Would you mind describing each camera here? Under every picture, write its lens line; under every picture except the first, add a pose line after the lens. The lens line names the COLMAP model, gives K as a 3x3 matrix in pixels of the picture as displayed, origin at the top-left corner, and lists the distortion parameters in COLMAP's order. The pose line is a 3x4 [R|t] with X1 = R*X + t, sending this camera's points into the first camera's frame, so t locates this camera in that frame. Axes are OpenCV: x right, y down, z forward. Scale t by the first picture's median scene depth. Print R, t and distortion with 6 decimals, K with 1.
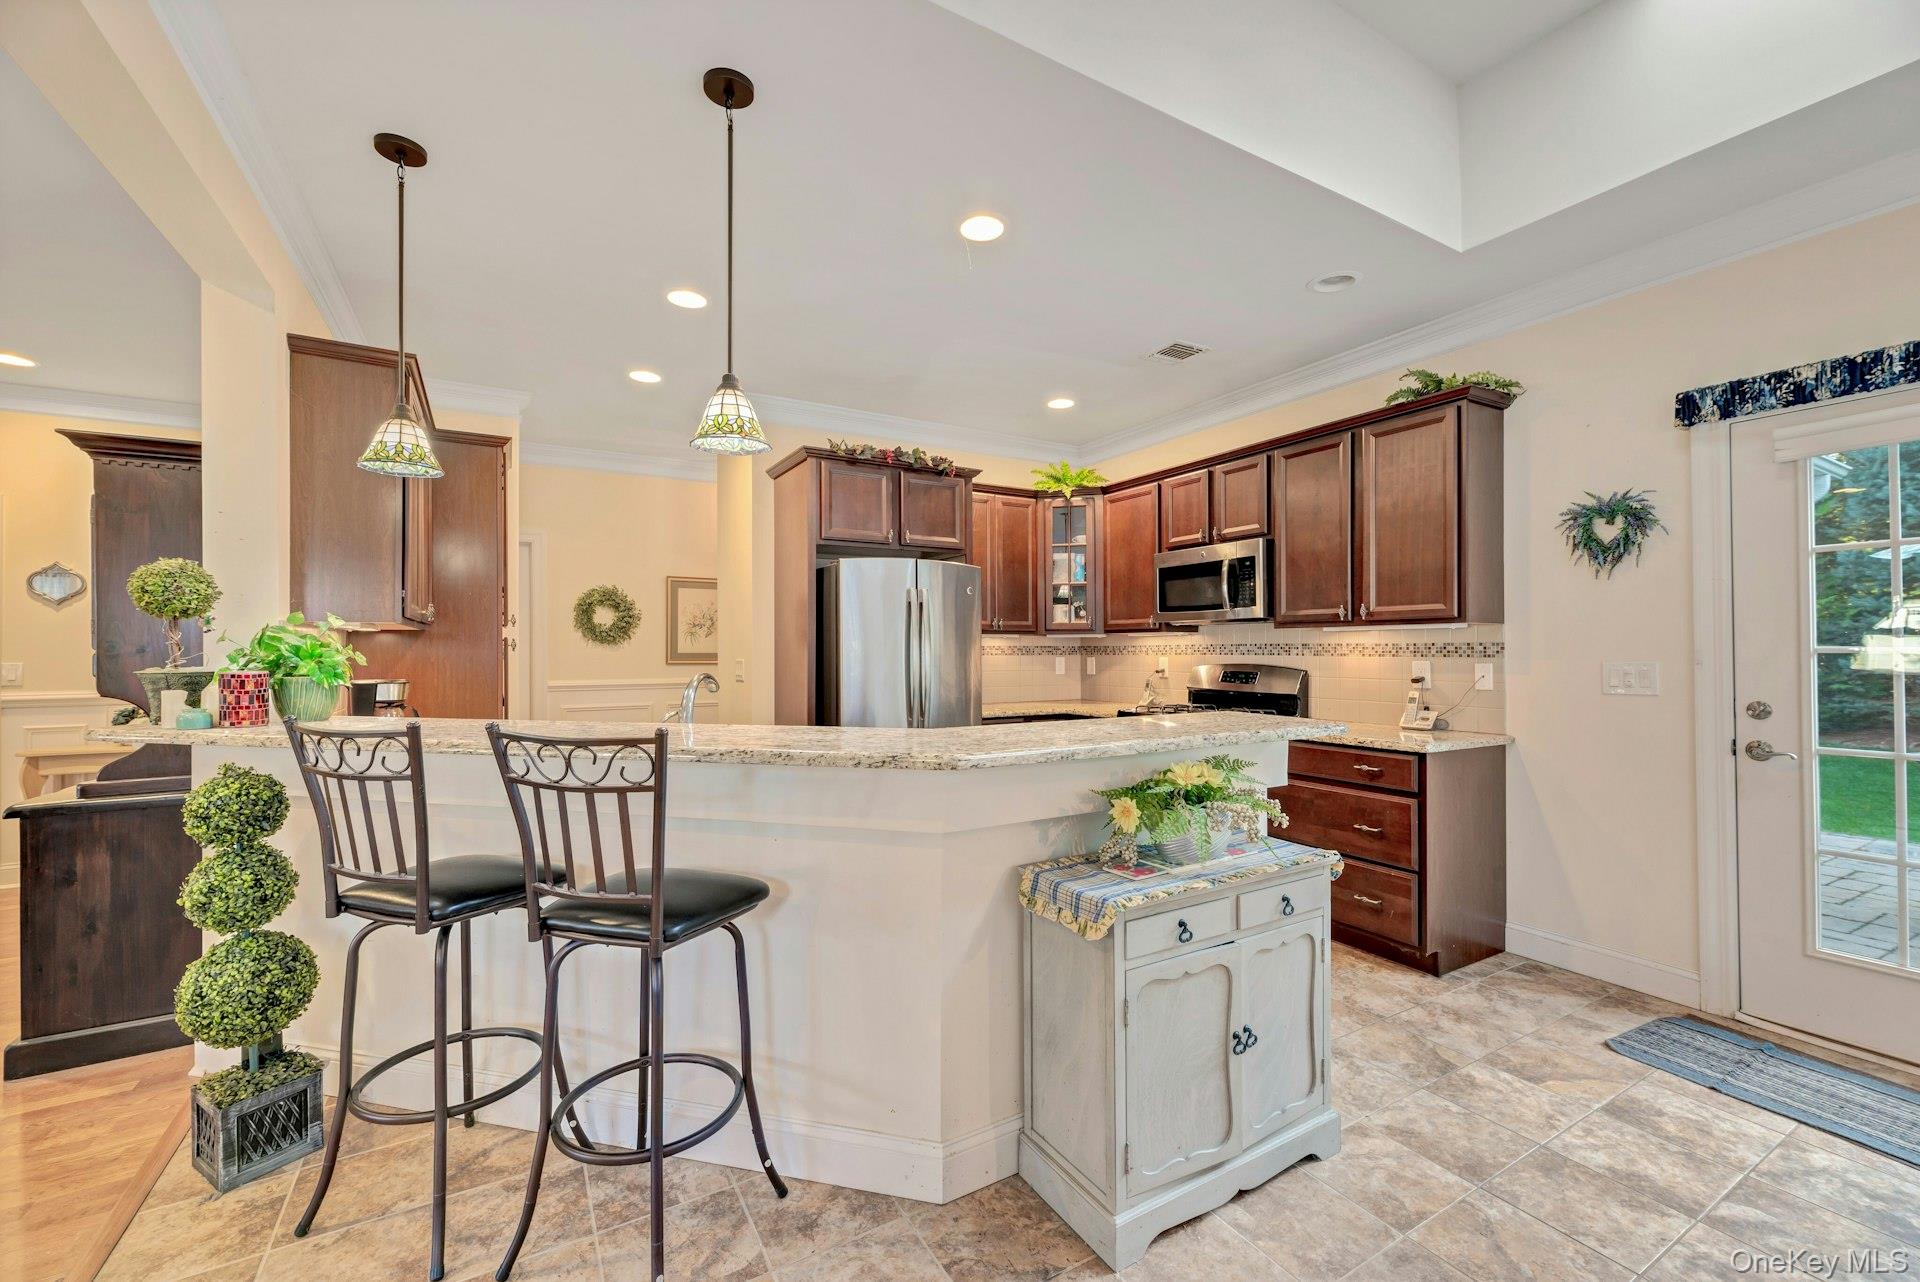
lens RADIAL K [[780.1, 0, 973.0], [0, 780.1, 647.5], [0, 0, 1]] dist [0.000779, 0.000243]
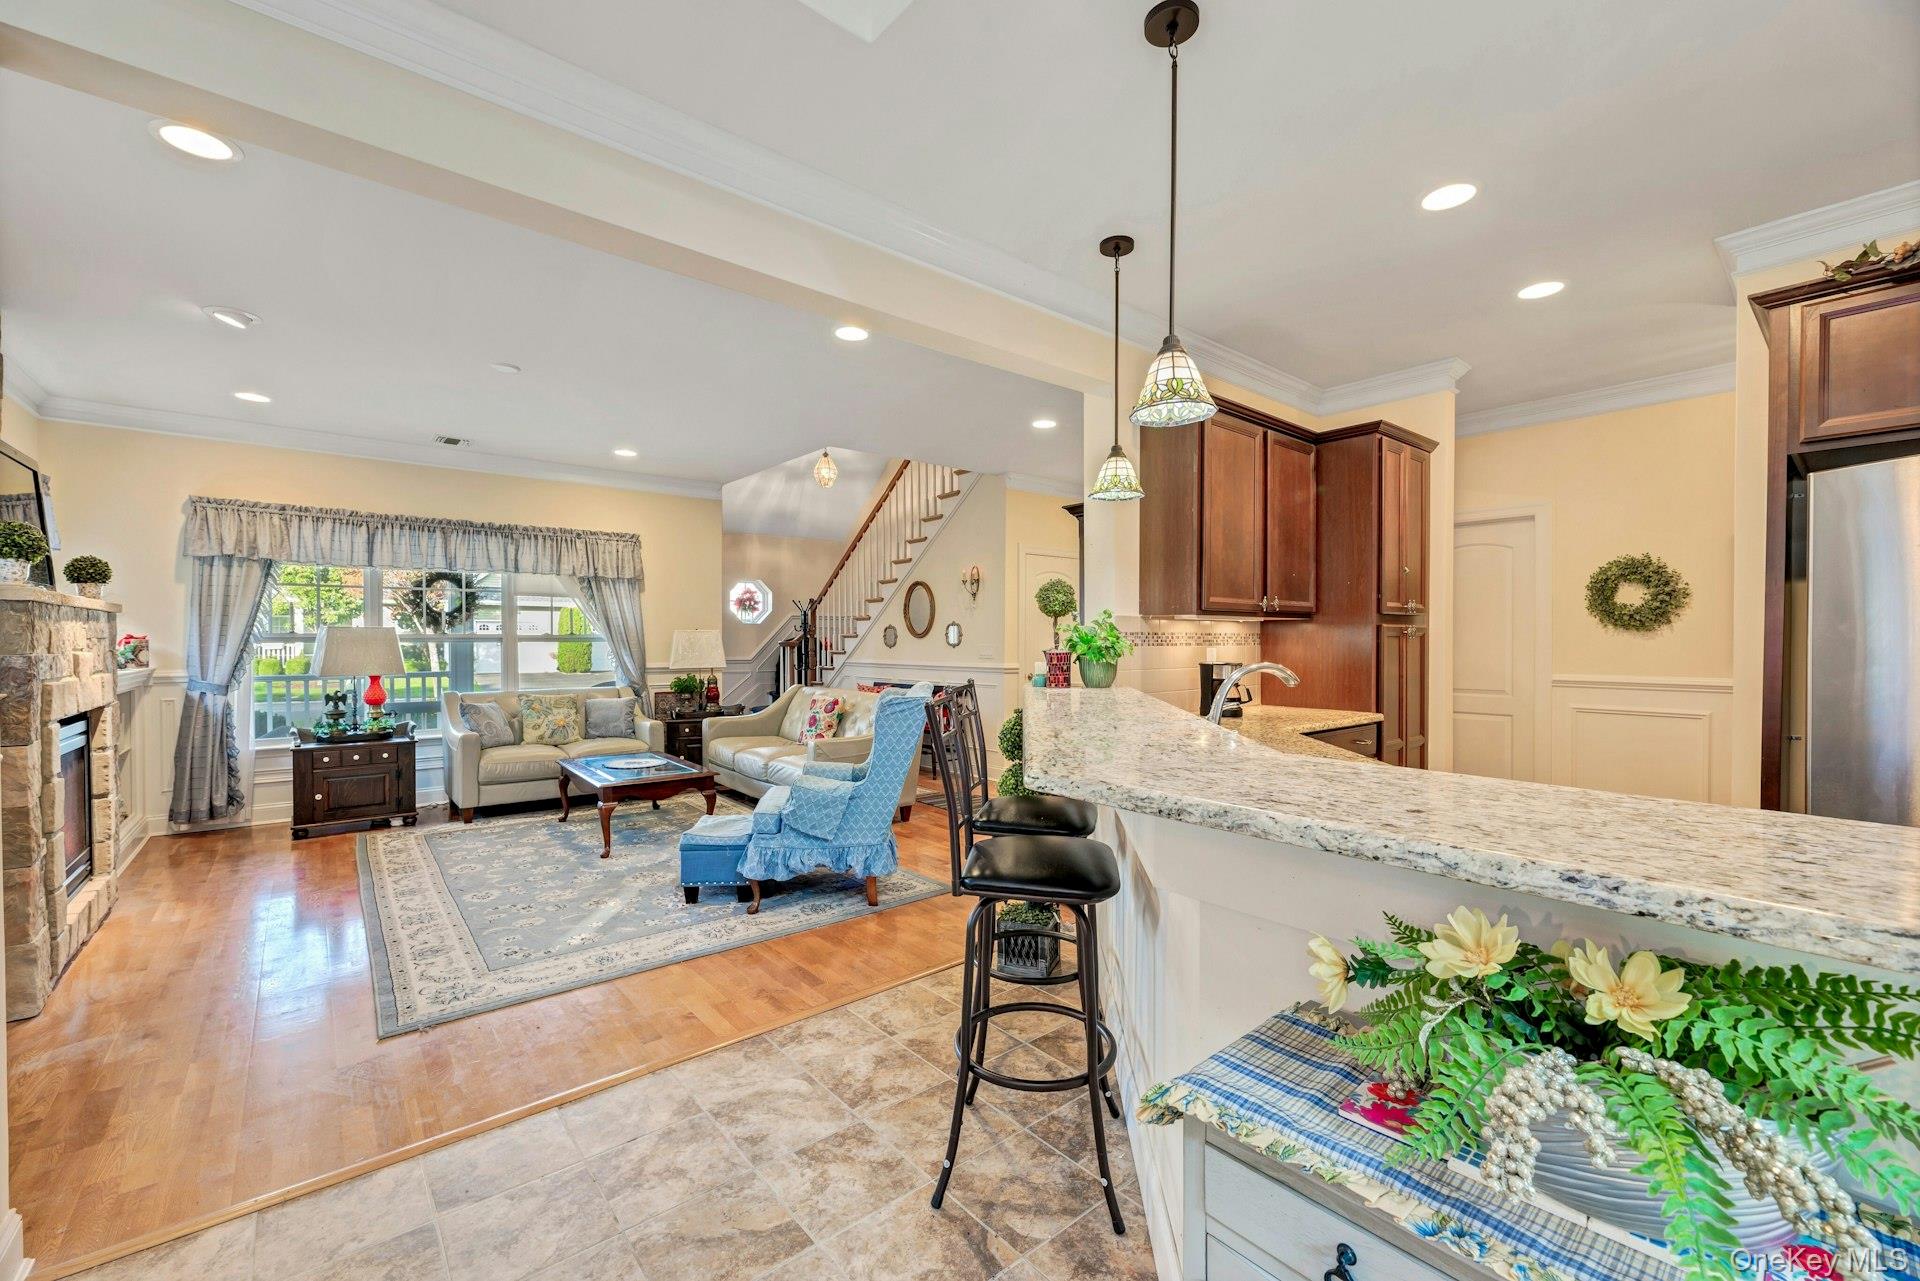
lens RADIAL K [[780.1, 0, 958.3], [0, 780.1, 642.9], [0, 0, 1]] dist [0.000779, 0.000243]
pose [[0.144064, 0.005900, -0.989551, 0.349139], [0.001850, 0.999979, 0.006232, 0.003583], [0.989567, -0.002728, 0.144050, 0.380029]]
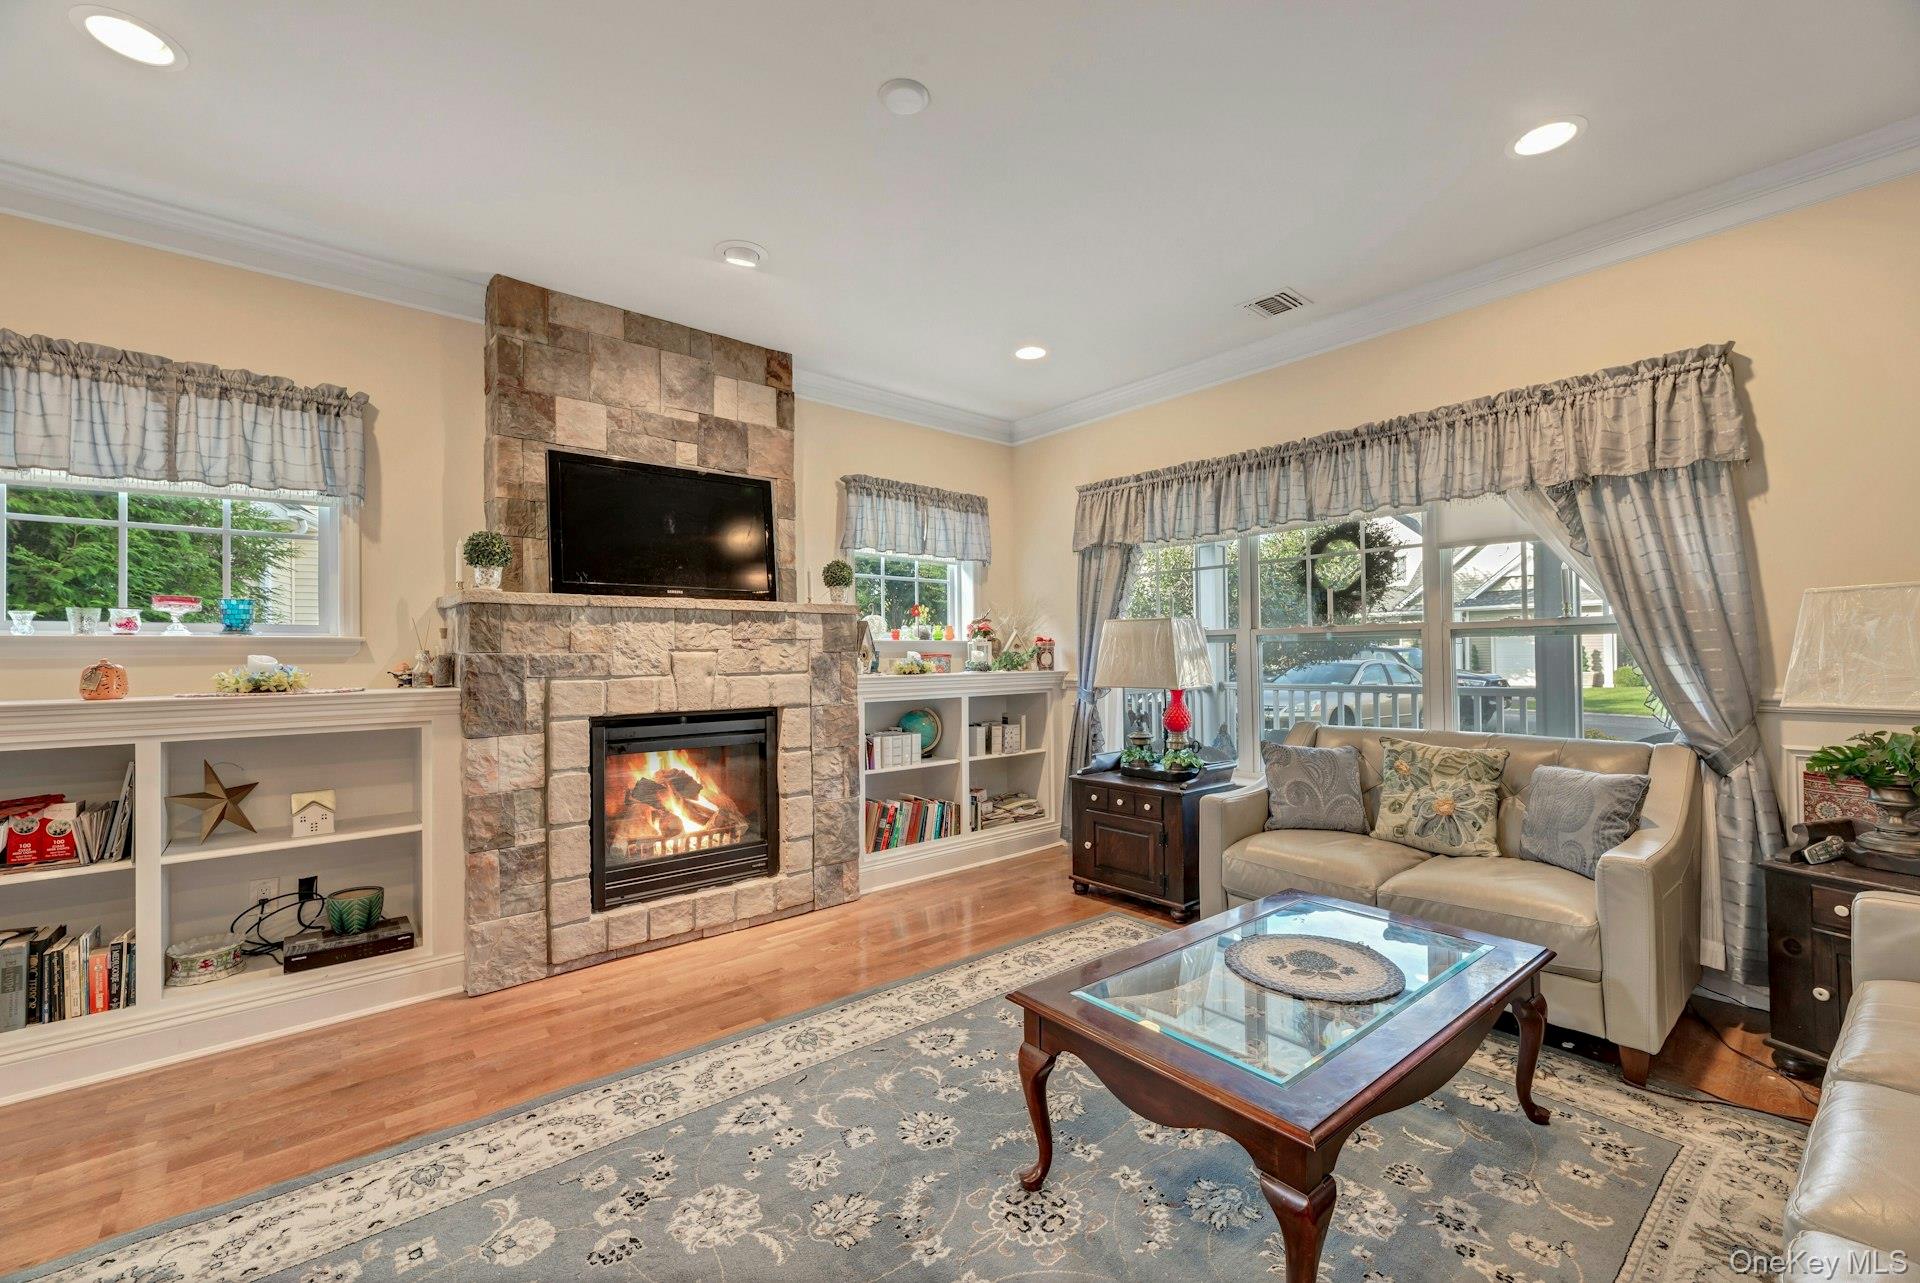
lens RADIAL K [[780.1, 0, 969.7], [0, 780.1, 646.6], [0, 0, 1]] dist [0.000779, 0.000243]
pose [[-0.987551, 0.011810, -0.156857, -1.046727], [0.014292, 0.999790, -0.014703, 0.032039], [0.156651, -0.016762, -0.987512, 0.489323]]
